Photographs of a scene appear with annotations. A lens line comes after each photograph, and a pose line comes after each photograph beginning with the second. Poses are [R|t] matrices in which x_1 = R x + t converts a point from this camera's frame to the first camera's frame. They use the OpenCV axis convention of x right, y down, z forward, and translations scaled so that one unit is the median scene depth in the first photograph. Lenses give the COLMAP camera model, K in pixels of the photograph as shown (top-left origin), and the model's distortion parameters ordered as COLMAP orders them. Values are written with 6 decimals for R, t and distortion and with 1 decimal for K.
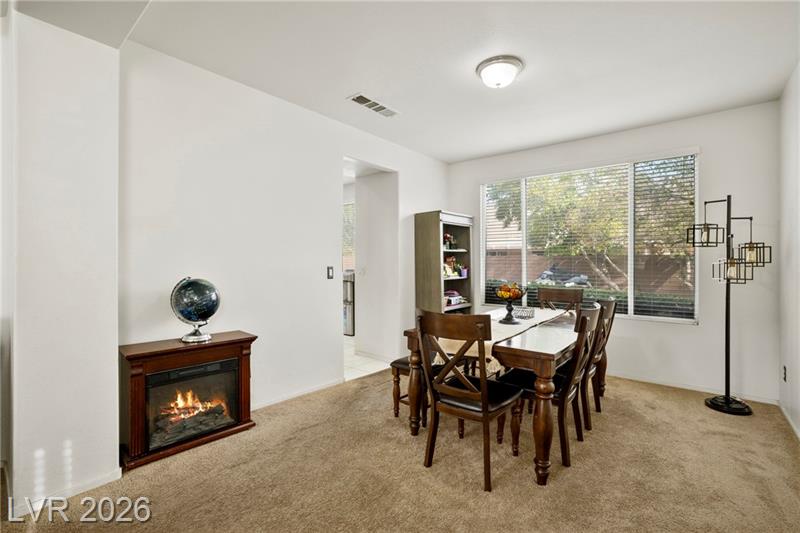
lens RADIAL K [[356.2, 0, 399.5], [0, 356.2, 266.6], [0, 0, 1]] dist [-0.031248, 0.000436]
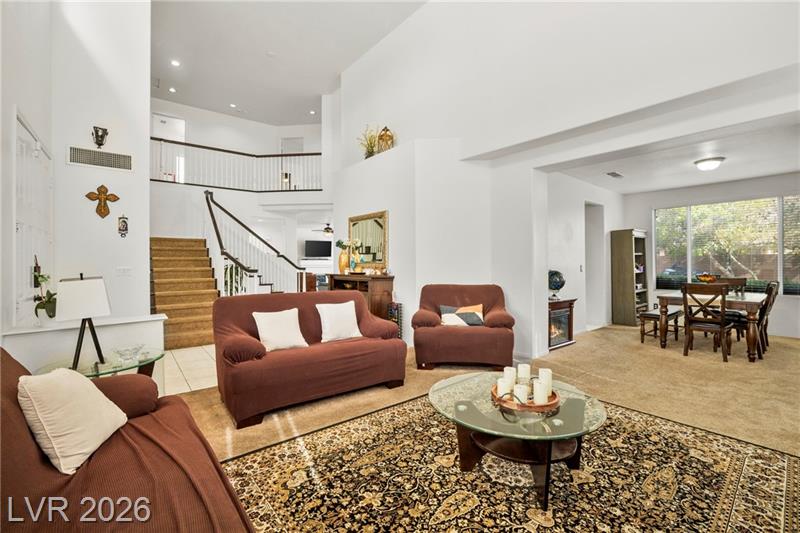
lens RADIAL K [[341.4, 0, 398.7], [0, 341.4, 265.7], [0, 0, 1]] dist [-0.032415, 0.005386]
pose [[0.977505, -0.001687, -0.210905, -0.571333], [0.001951, 0.999998, 0.001044, 0.000949], [0.210902, -0.001432, 0.977506, -0.659100]]
